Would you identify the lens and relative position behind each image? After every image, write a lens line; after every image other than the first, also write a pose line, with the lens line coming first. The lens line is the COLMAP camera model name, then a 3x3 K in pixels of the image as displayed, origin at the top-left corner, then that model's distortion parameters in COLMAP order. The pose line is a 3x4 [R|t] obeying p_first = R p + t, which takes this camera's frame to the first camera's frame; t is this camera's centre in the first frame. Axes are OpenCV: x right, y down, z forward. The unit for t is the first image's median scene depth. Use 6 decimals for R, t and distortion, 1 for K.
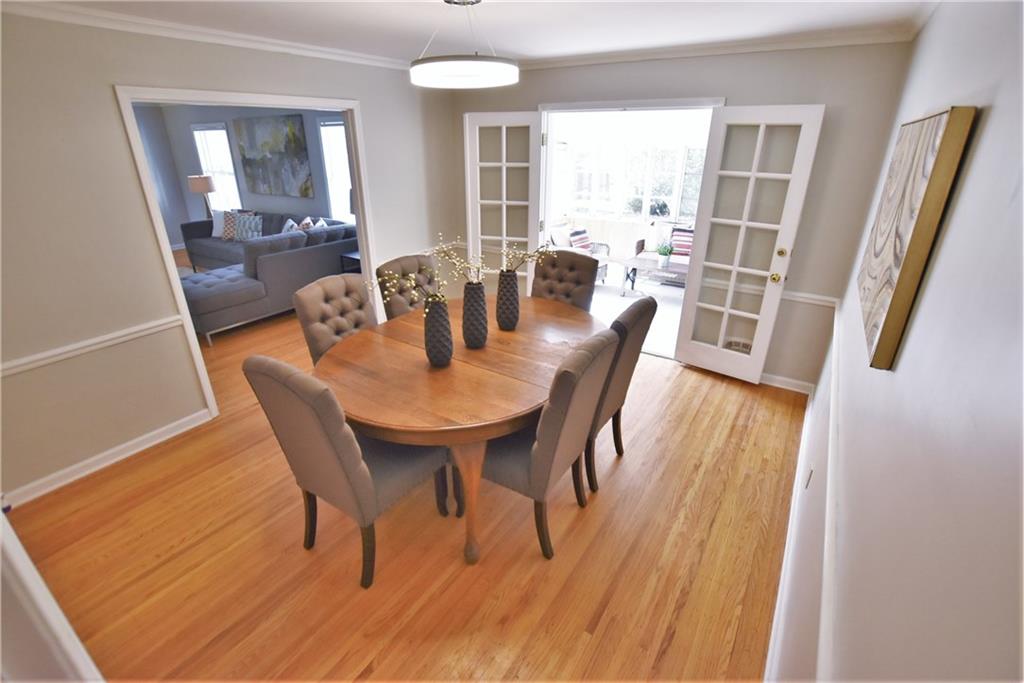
lens RADIAL K [[464.5, 0, 512.0], [0, 464.5, 341.5], [0, 0, 1]] dist [-0.025539, 0.000635]
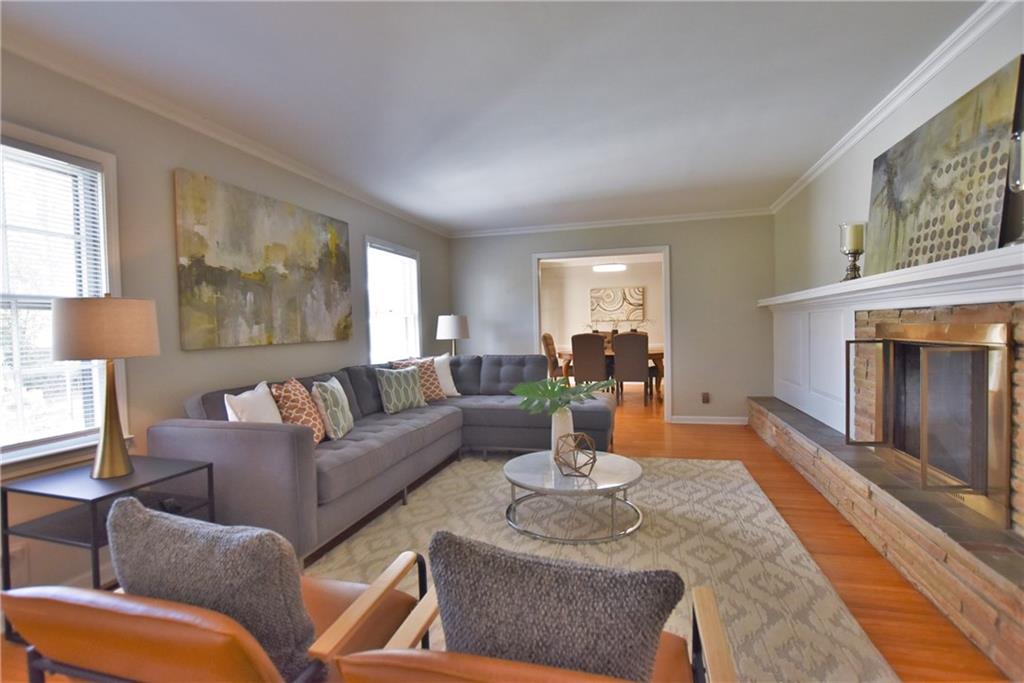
lens RADIAL K [[476.6, 0, 510.0], [0, 476.6, 341.9], [0, 0, 1]] dist [-0.027350, 0.000650]
pose [[-0.305481, -0.023635, 0.951905, -1.146018], [0.403470, 0.902299, 0.151883, -0.320689], [-0.862492, 0.430463, -0.266099, 0.988610]]
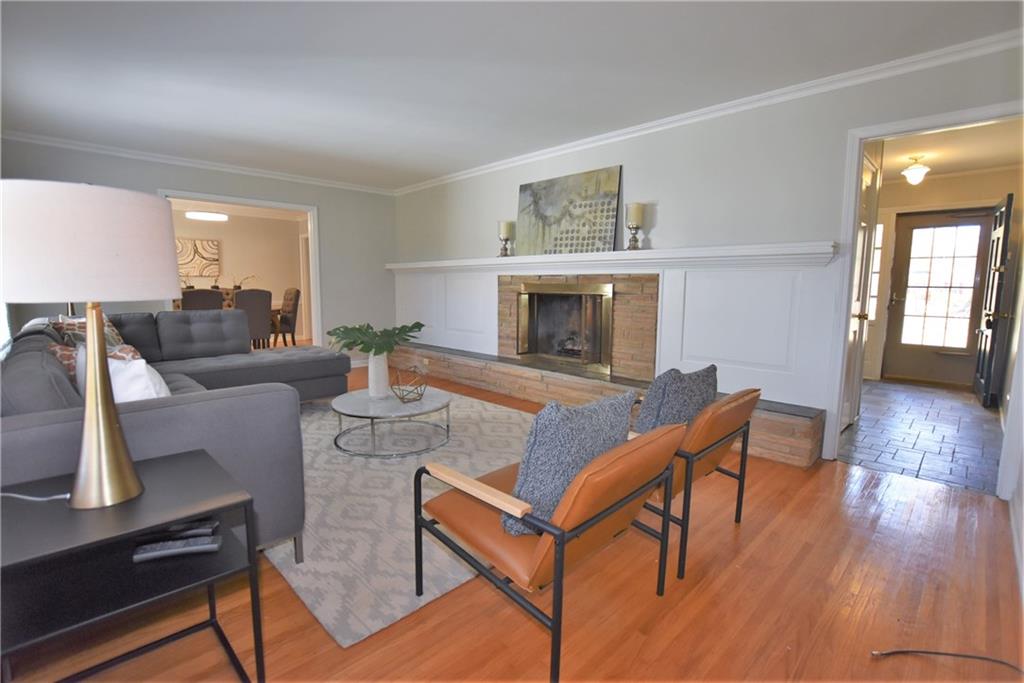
lens RADIAL K [[469.7, 0, 507.6], [0, 469.7, 341.3], [0, 0, 1]] dist [-0.031534, 0.000685]
pose [[-0.977311, -0.034732, 0.208941, -0.959968], [0.076118, 0.862970, 0.499489, -0.435051], [-0.197658, 0.504061, -0.840746, 1.267631]]
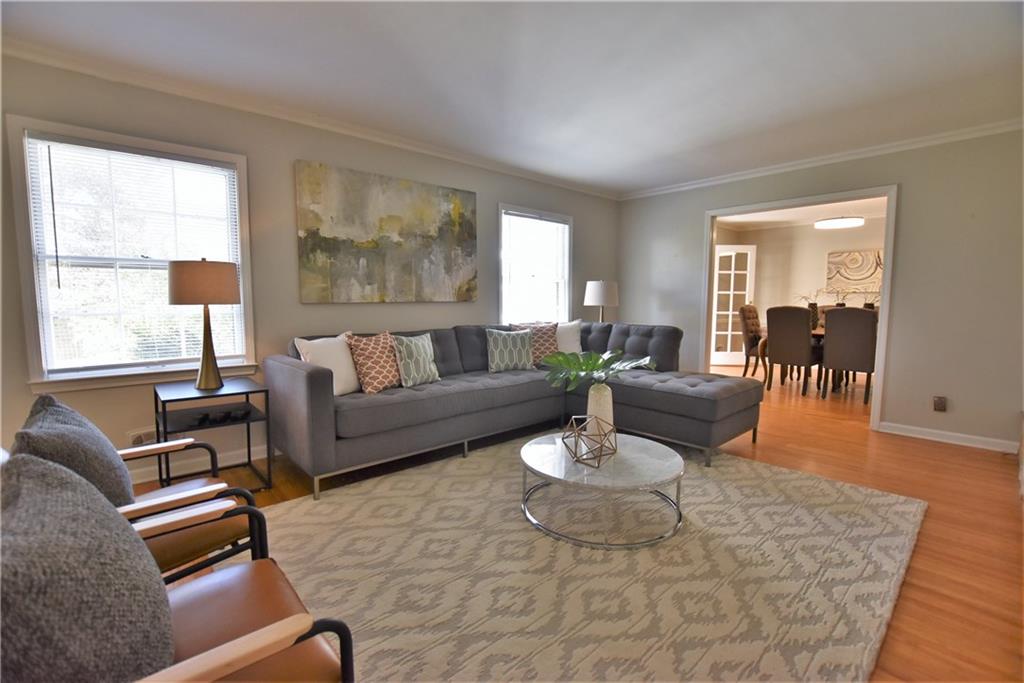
lens RADIAL K [[452.1, 0, 508.7], [0, 452.1, 342.3], [0, 0, 1]] dist [-0.033059, 0.003874]
pose [[0.256708, -0.091968, 0.962103, -1.099481], [0.385900, 0.922422, -0.014791, -0.223819], [-0.886105, 0.375073, 0.272283, 0.790153]]
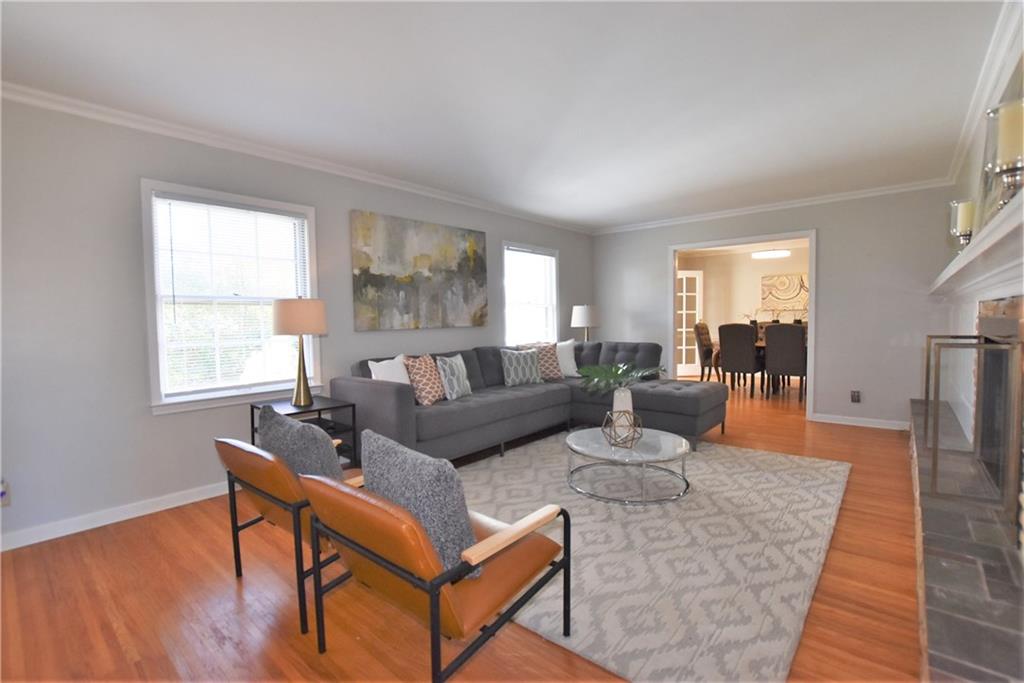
lens RADIAL K [[464.5, 0, 512.0], [0, 464.5, 341.5], [0, 0, 1]] dist [-0.025539, 0.000635]
pose [[0.121340, -0.052025, 0.991247, -1.249679], [0.413514, 0.910493, -0.002832, -0.265839], [-0.902376, 0.410238, 0.131992, 0.863764]]
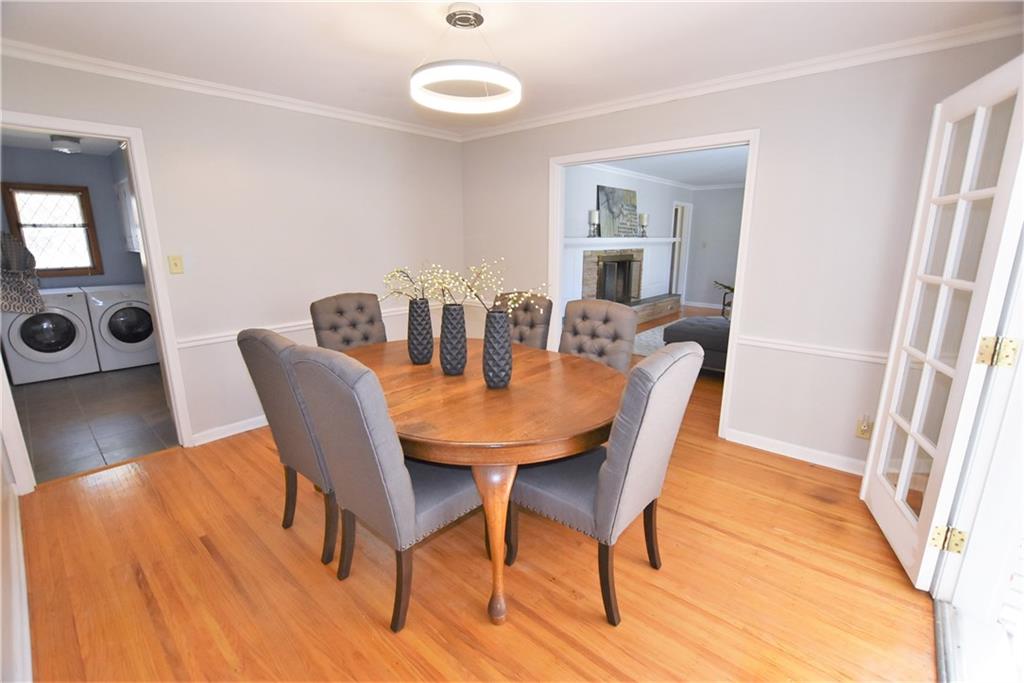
lens RADIAL K [[449.2, 0, 512.5], [0, 449.2, 346.8], [0, 0, 1]] dist [-0.033765, 0.000250]
pose [[-0.135145, 0.231961, -0.963291, 0.319107], [-0.394140, 0.879395, 0.267055, -0.133288], [0.909060, 0.415762, -0.027421, 0.471895]]
